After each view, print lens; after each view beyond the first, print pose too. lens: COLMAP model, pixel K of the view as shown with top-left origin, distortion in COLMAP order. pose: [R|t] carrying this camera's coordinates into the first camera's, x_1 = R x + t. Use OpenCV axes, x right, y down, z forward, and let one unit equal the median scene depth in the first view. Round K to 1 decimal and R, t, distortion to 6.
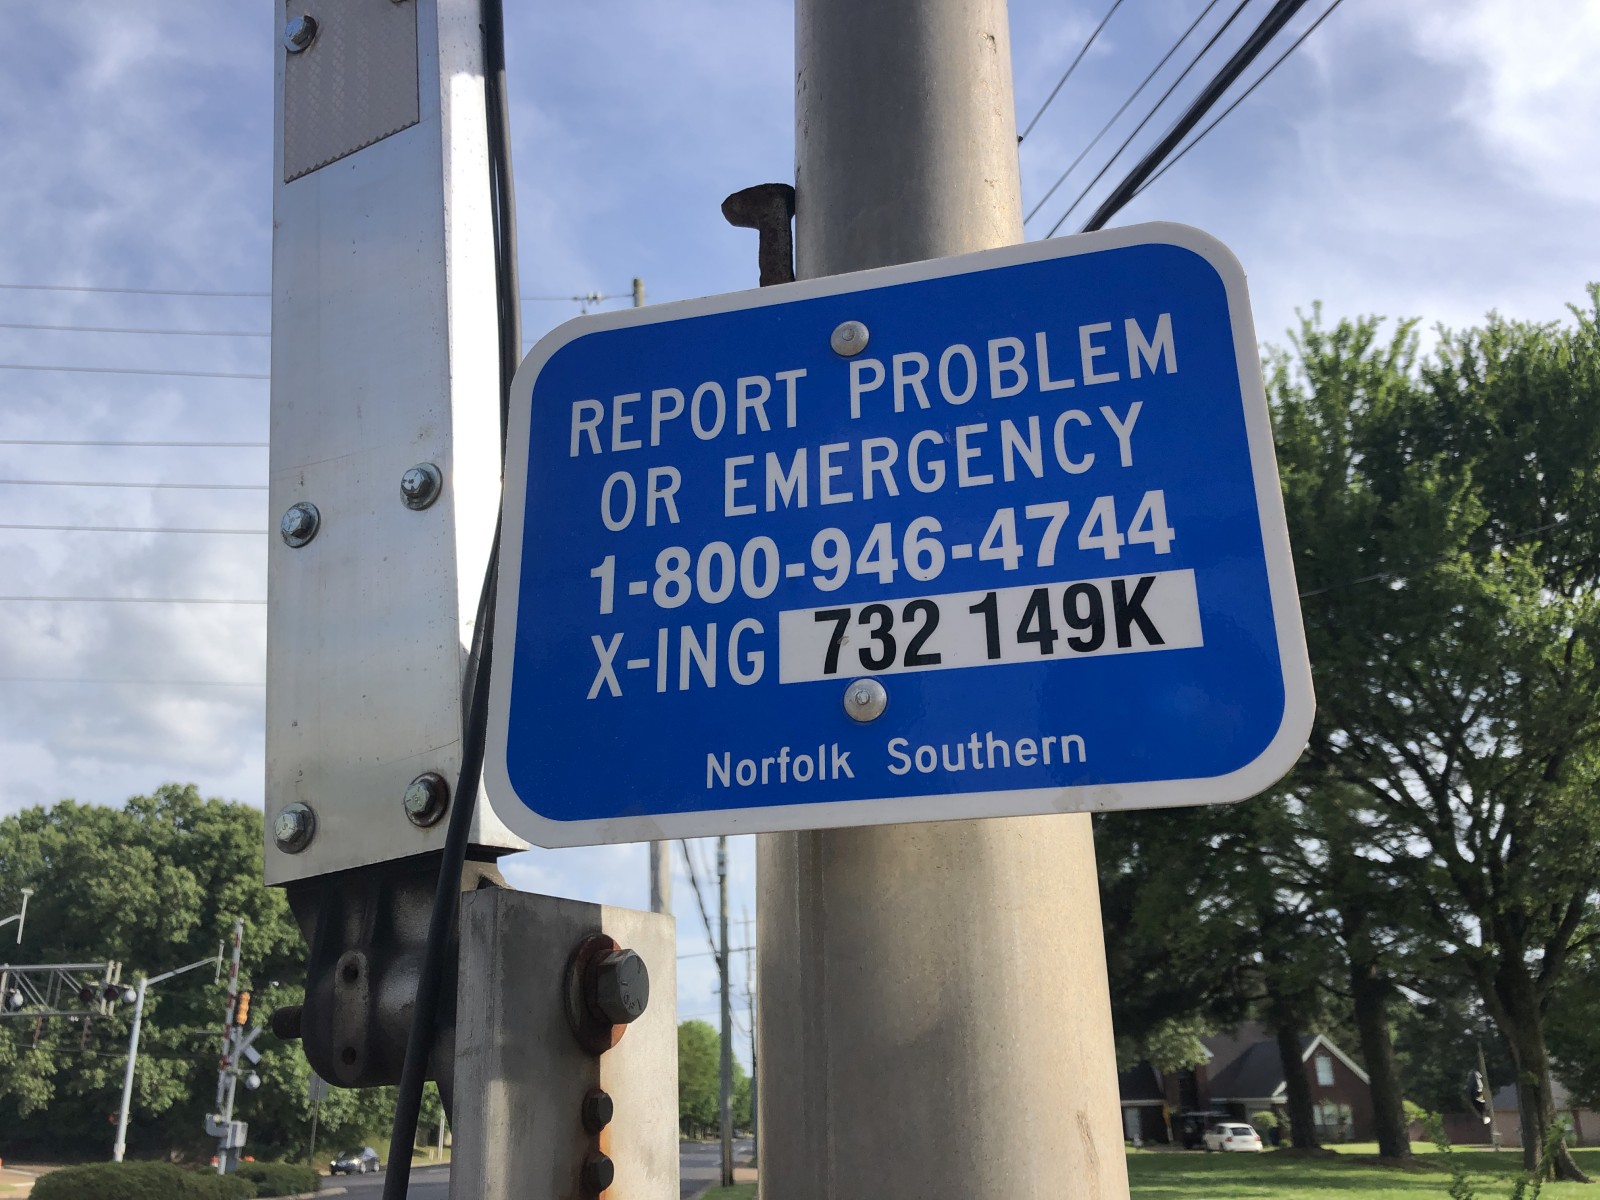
lens RADIAL K [[1302.1, 0, 800.0], [0, 1302.1, 600.0], [0, 0, 1]] dist [0.065196, -0.083948]
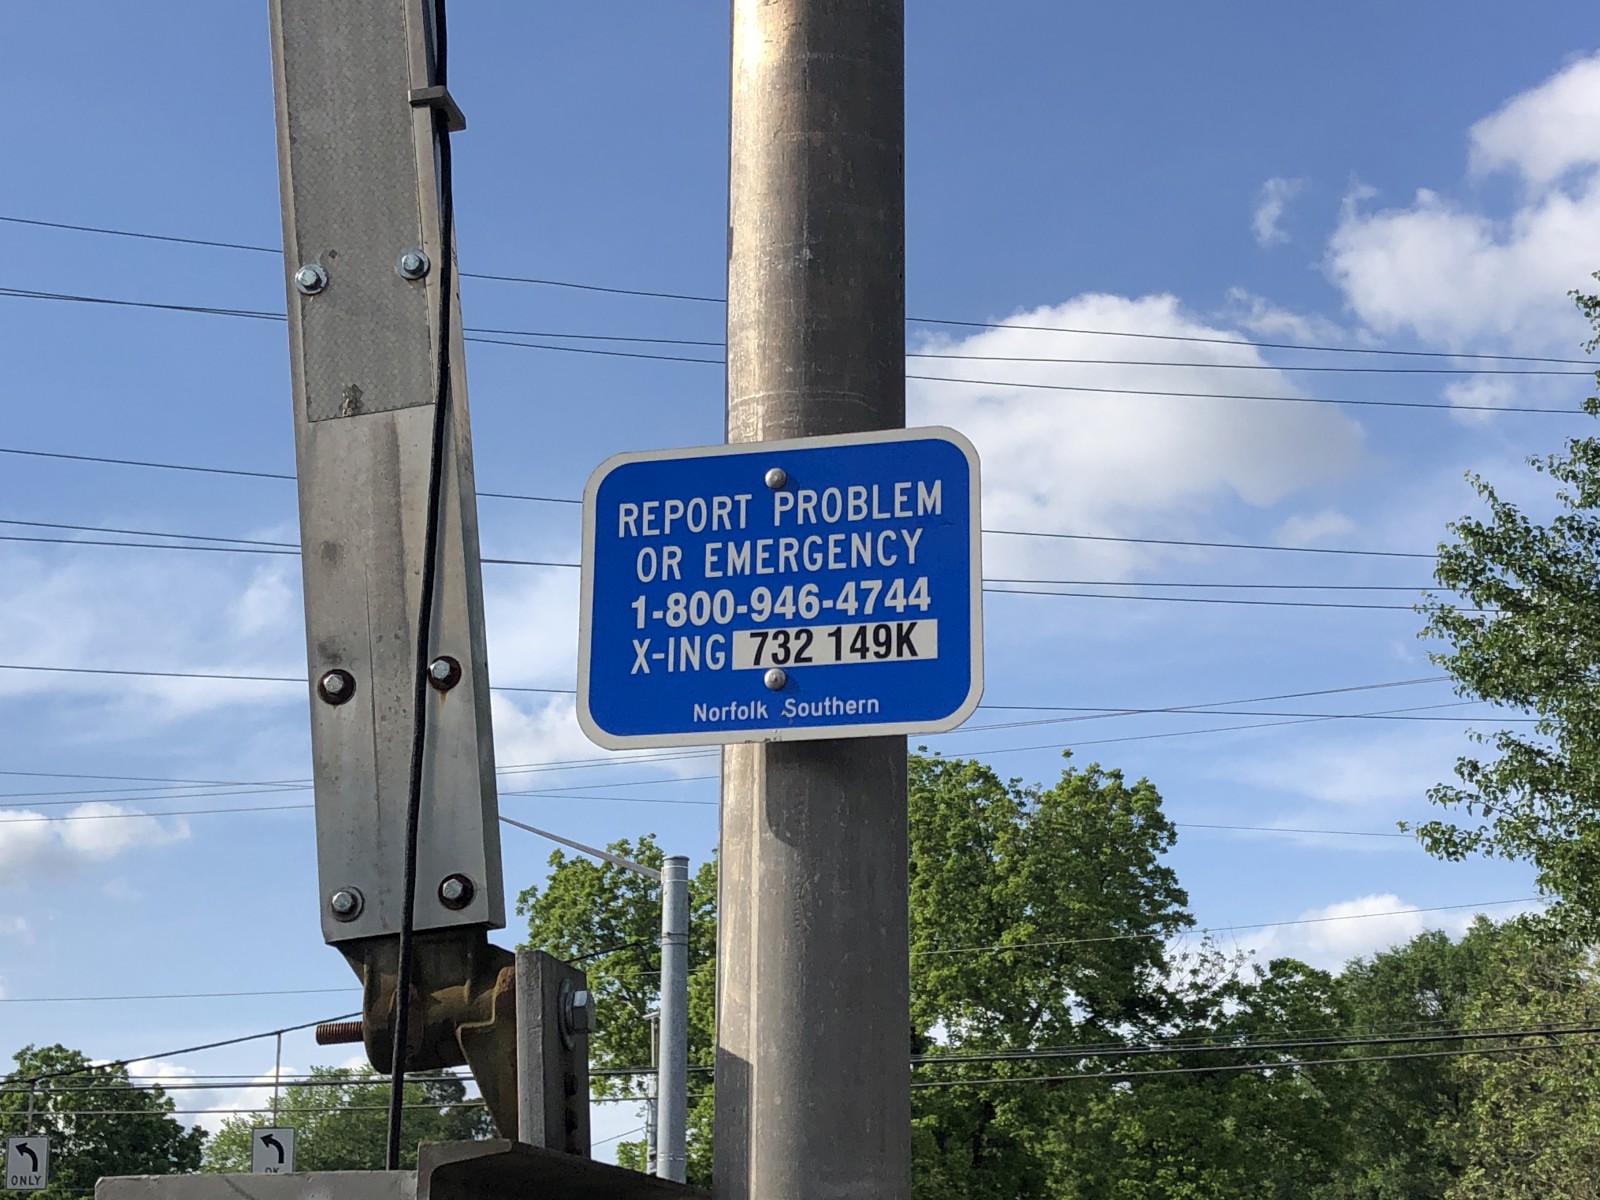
lens RADIAL K [[2625.8, 0, 800.0], [0, 2625.8, 600.0], [0, 0, 1]] dist [0.187450, -0.789847]
pose [[0.999699, 0.022905, -0.008779, 0.113512], [-0.022156, 0.996737, 0.077615, -0.333783], [0.010528, -0.077397, 0.996945, -2.800940]]
